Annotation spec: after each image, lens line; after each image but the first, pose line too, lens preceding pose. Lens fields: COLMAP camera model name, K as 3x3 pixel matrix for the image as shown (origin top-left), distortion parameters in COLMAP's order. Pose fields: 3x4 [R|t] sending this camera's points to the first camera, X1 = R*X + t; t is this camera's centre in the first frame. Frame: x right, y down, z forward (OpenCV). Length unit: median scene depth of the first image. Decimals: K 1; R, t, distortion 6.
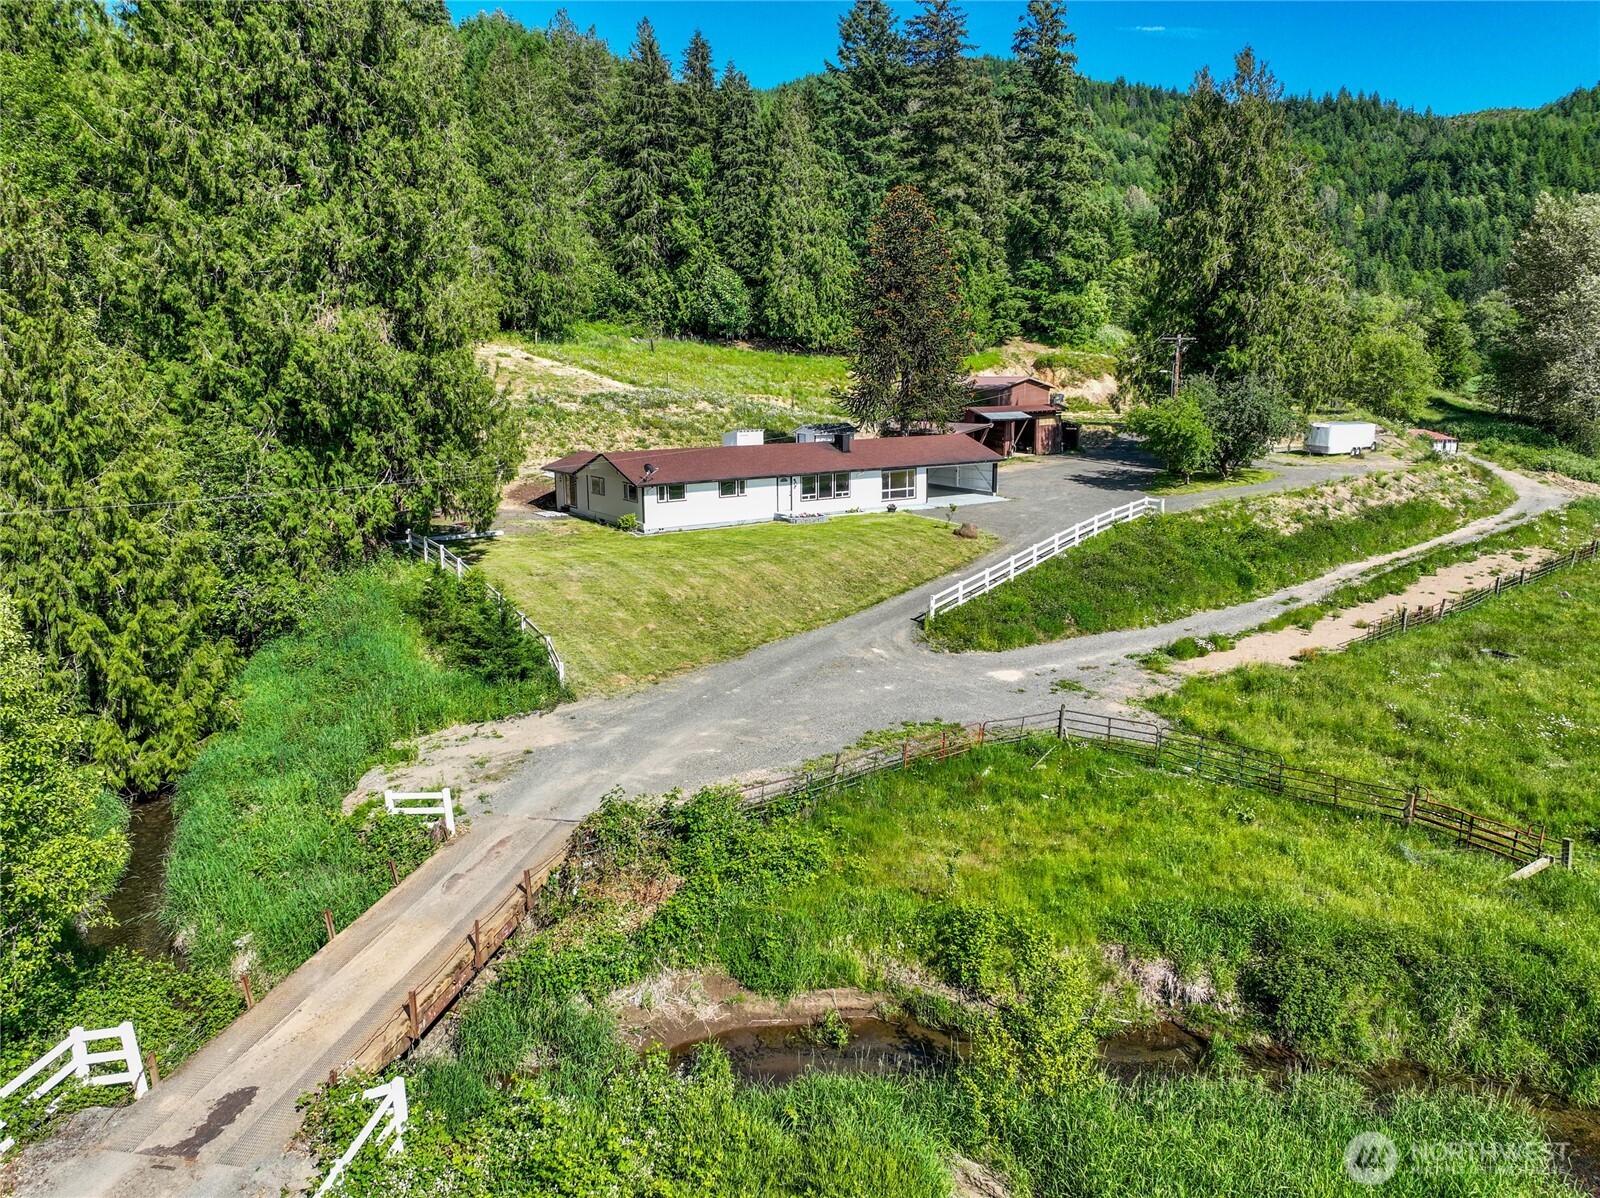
lens RADIAL K [[1131.4, 0, 795.8], [0, 1131.4, 593.0], [0, 0, 1]] dist [0.002227, 0.016931]
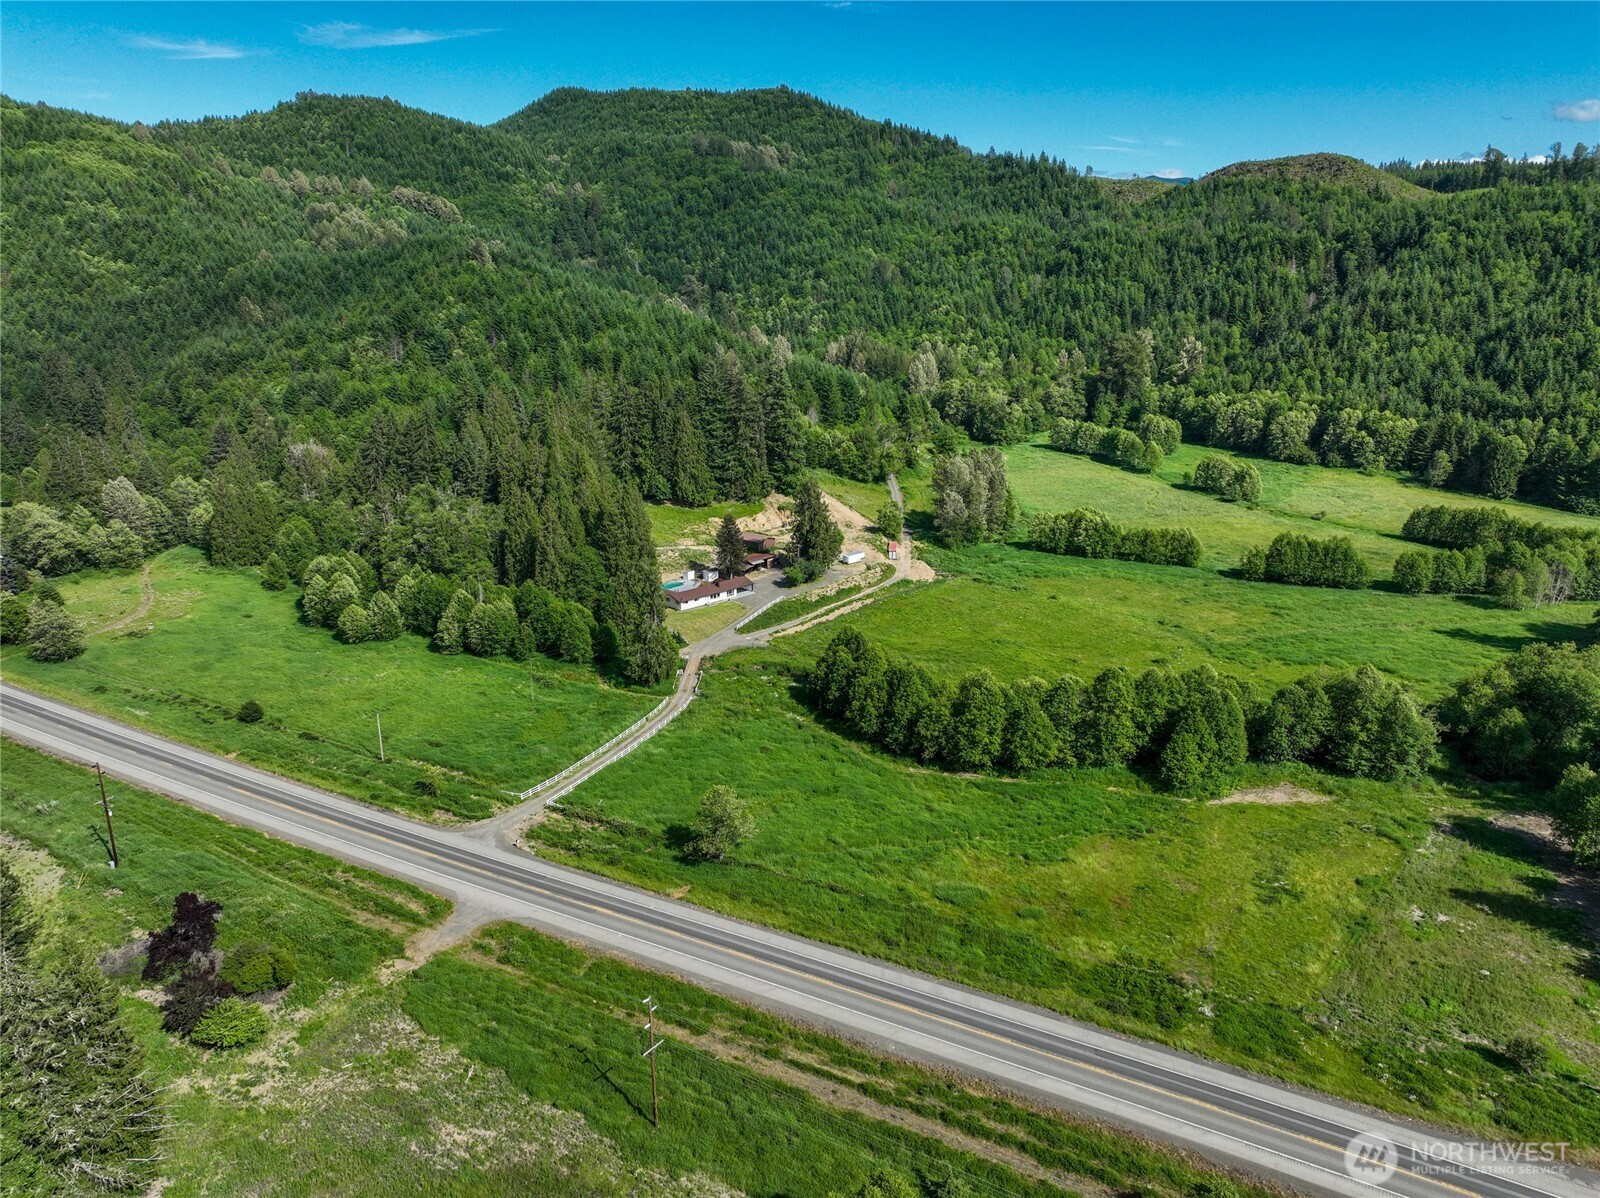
lens RADIAL K [[1131.4, 0, 795.2], [0, 1131.4, 601.2], [0, 0, 1]] dist [0.002227, 0.016931]
pose [[0.988125, -0.048917, 0.145655, -0.166329], [0.037086, 0.995871, 0.082864, -0.226457], [-0.149108, -0.076479, 0.985859, -1.851722]]
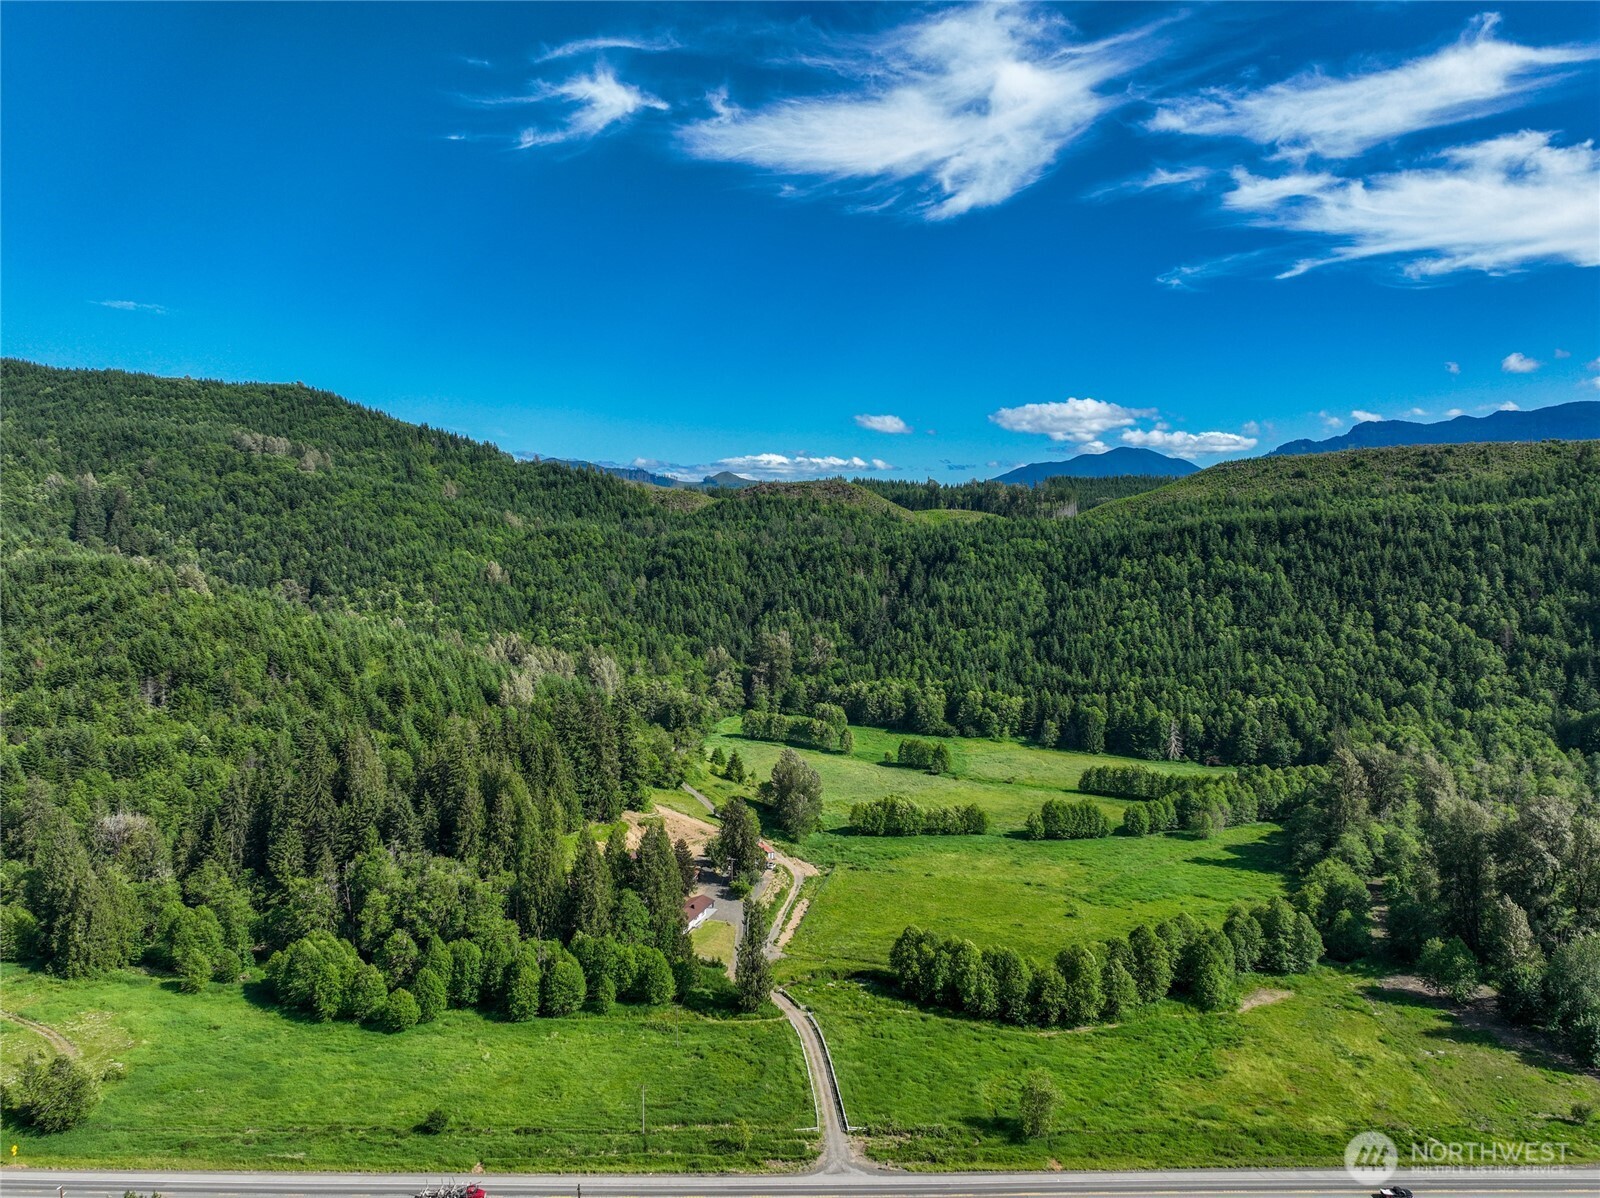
lens RADIAL K [[1131.4, 0, 801.4], [0, 1131.4, 596.1], [0, 0, 1]] dist [0.002227, 0.016931]
pose [[0.781132, -0.031854, 0.623553, -1.380965], [0.124800, 0.986510, -0.105942, -0.466596], [-0.611766, 0.160574, 0.774570, -1.746192]]
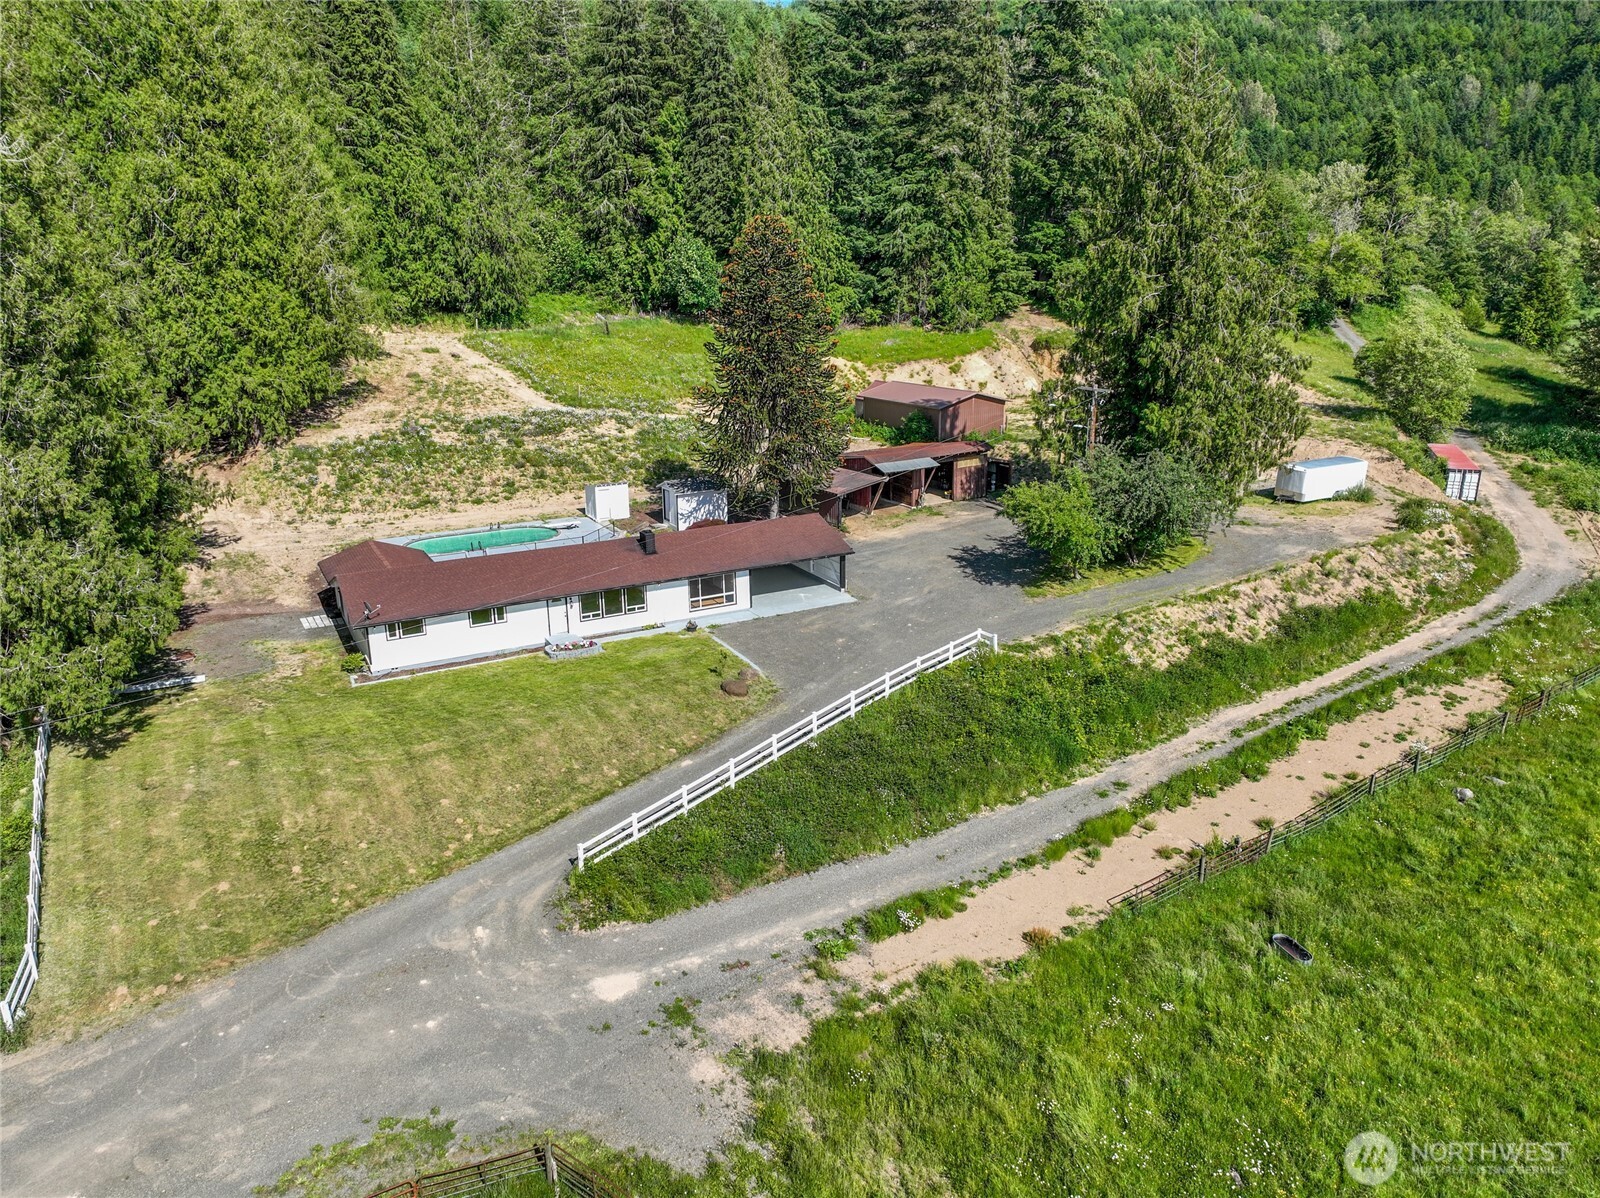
lens RADIAL K [[1131.4, 0, 795.0], [0, 1131.4, 593.3], [0, 0, 1]] dist [0.002227, 0.016931]
pose [[0.995314, 0.023932, -0.093690, 0.124497], [-0.015634, 0.995970, 0.088317, -0.090839], [0.095426, -0.086438, 0.991677, 0.076328]]
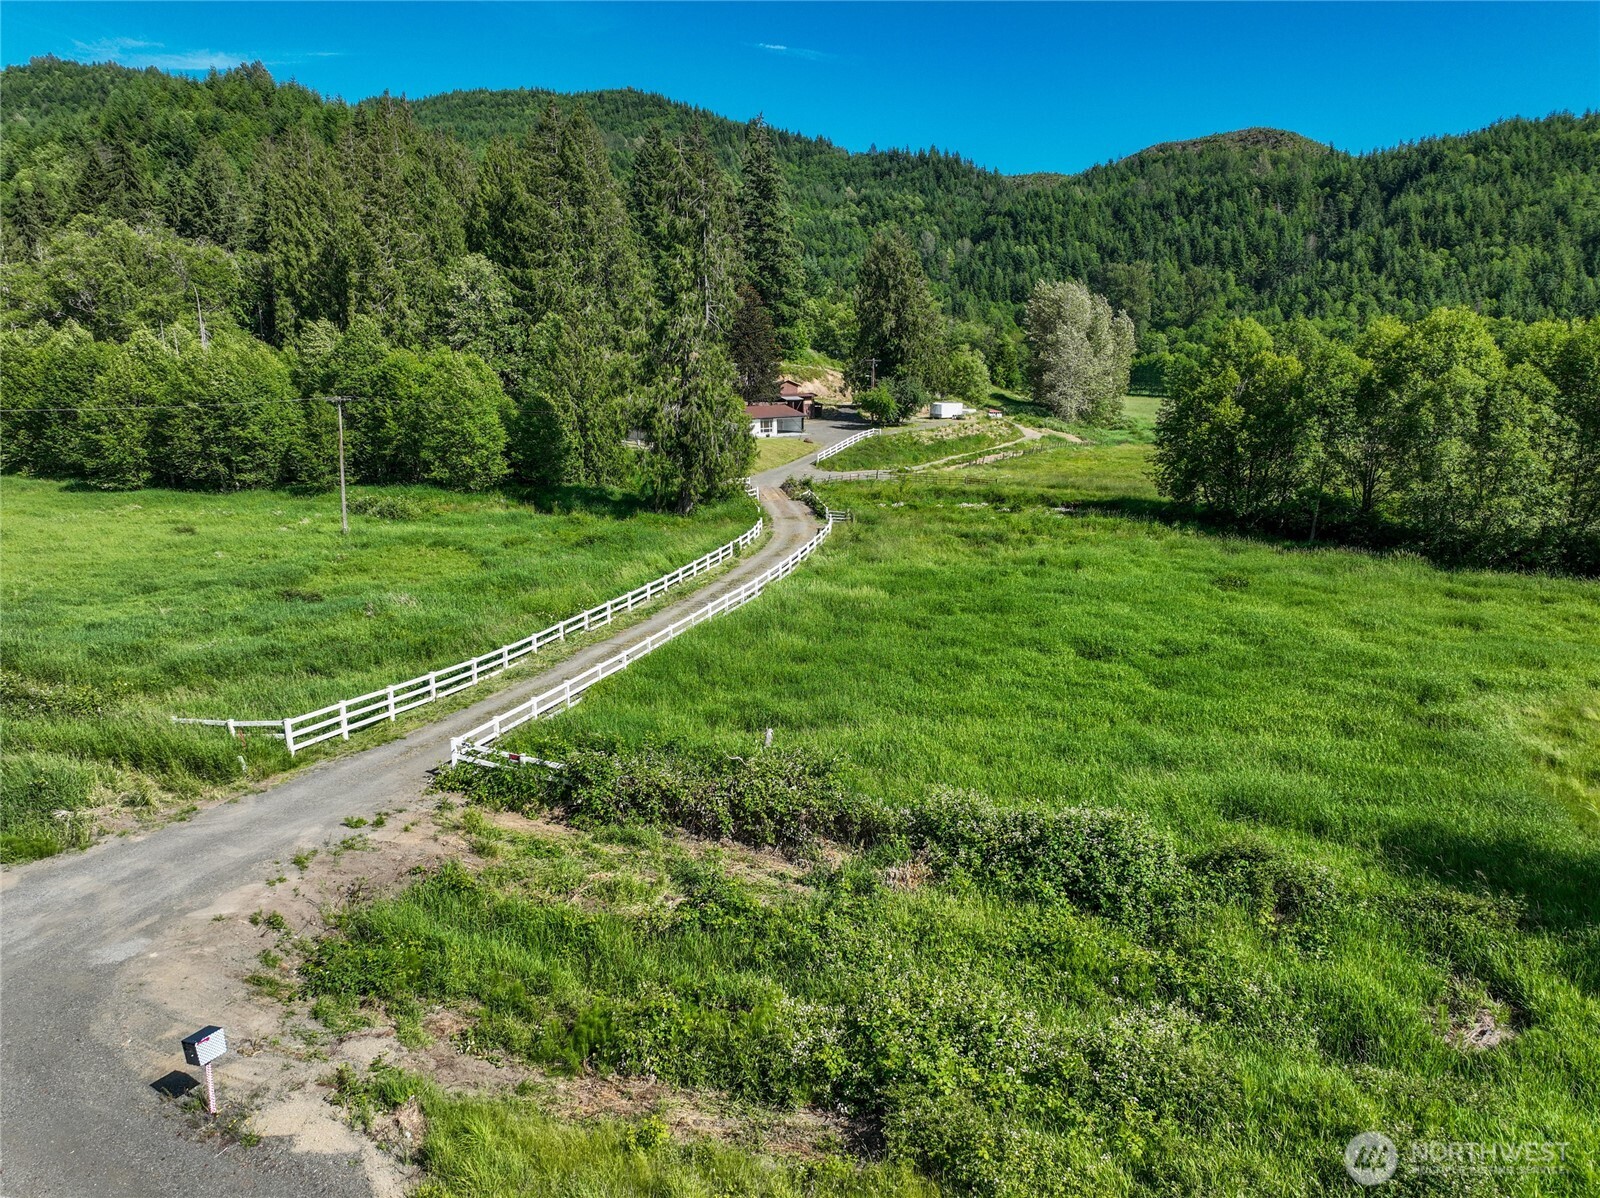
lens RADIAL K [[1131.4, 0, 797.4], [0, 1131.4, 600.1], [0, 0, 1]] dist [0.002227, 0.016931]
pose [[0.951364, -0.058700, 0.302425, -0.286903], [0.059117, 0.998221, 0.007784, 0.122010], [-0.302344, 0.010473, 0.953141, -0.596581]]
